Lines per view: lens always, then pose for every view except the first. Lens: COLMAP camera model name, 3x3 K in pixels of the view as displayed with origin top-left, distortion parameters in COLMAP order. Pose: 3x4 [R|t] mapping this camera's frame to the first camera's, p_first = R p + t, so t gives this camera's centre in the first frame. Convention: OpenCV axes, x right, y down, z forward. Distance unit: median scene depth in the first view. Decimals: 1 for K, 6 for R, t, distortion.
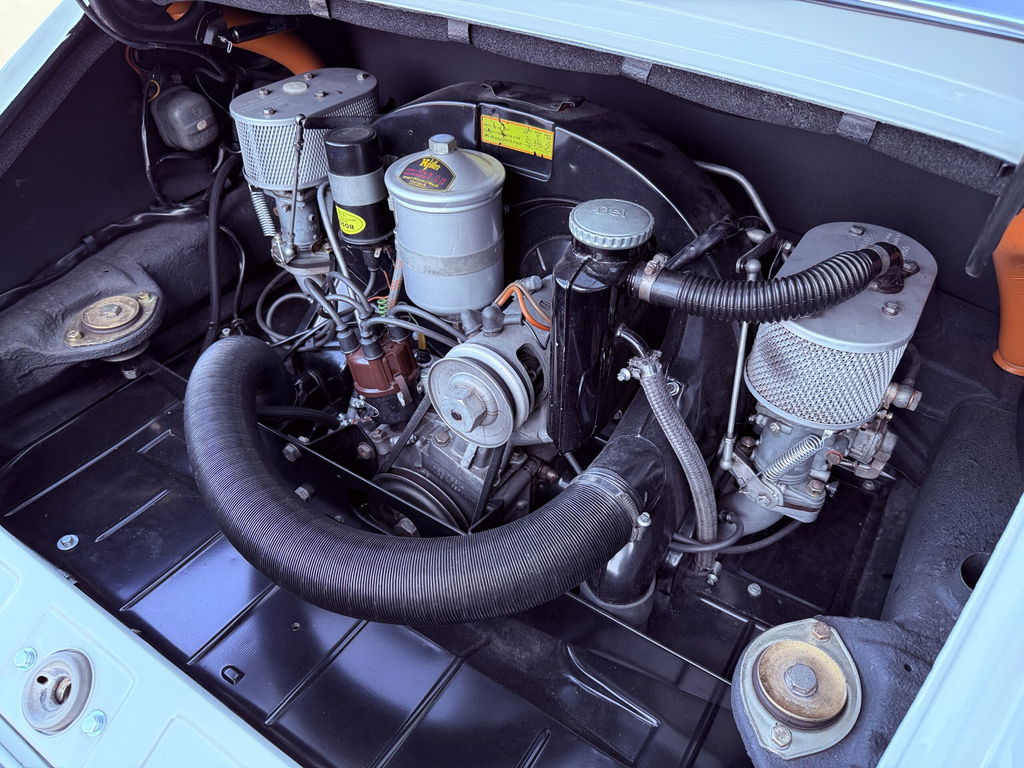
lens RADIAL K [[710.0, 0, 512.0], [0, 710.0, 384.0], [0, 0, 1]] dist [0.088509, -0.153858]
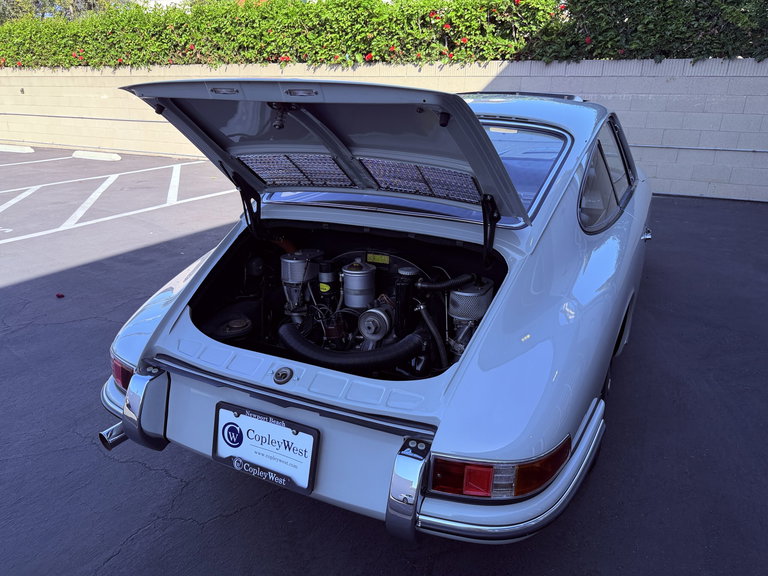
lens RADIAL K [[532.5, 0, 384.0], [0, 532.5, 288.0], [0, 0, 1]] dist [0.088509, -0.153858]
pose [[0.988981, -0.032022, 0.144536, -0.356237], [0.087558, 0.913778, -0.396665, 0.852249], [-0.119371, 0.404949, 0.906513, -1.362725]]
